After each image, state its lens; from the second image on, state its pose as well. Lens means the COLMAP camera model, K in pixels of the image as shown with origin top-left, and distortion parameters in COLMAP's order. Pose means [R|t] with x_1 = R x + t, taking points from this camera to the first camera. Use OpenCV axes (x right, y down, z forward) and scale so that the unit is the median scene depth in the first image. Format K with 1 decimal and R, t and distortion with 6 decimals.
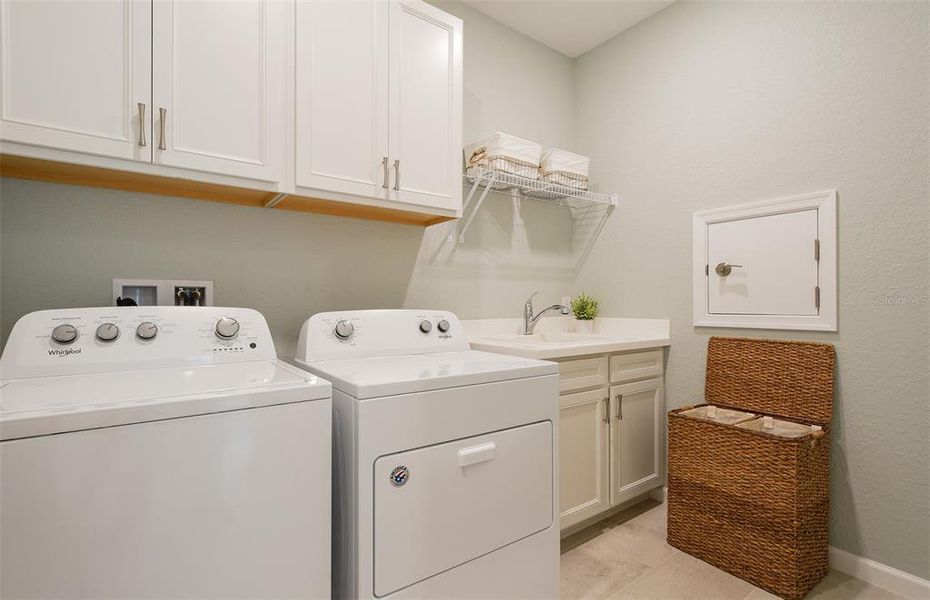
lens RADIAL K [[417.6, 0, 461.7], [0, 417.6, 308.5], [0, 0, 1]] dist [0.003003, 0.000034]
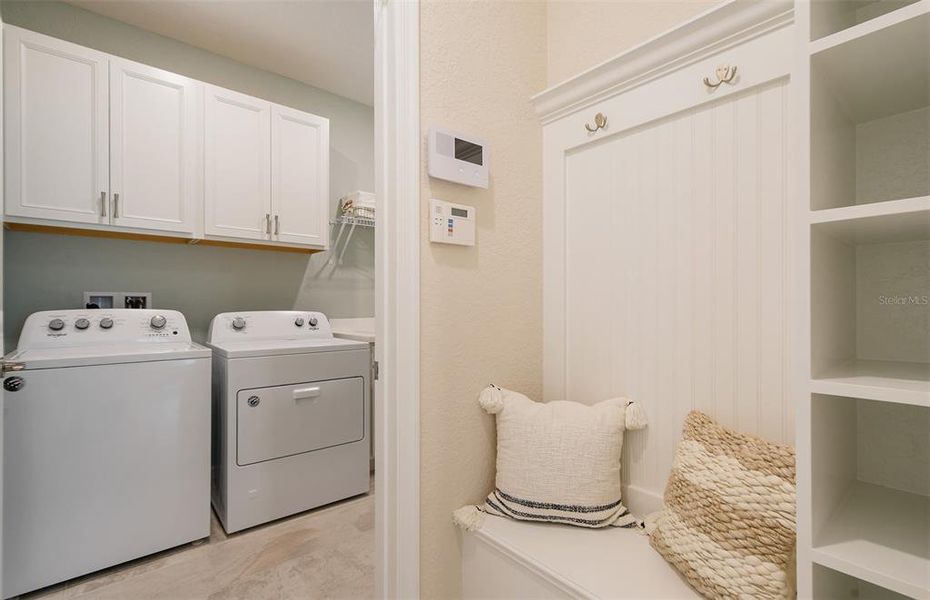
lens RADIAL K [[408.1, 0, 461.9], [0, 408.1, 311.1], [0, 0, 1]] dist [0.004224, 0.000504]
pose [[0.997168, -0.000451, 0.075210, 0.461710], [0.000535, 0.999999, -0.001103, 0.005372], [-0.075209, 0.001140, 0.997167, -0.631062]]
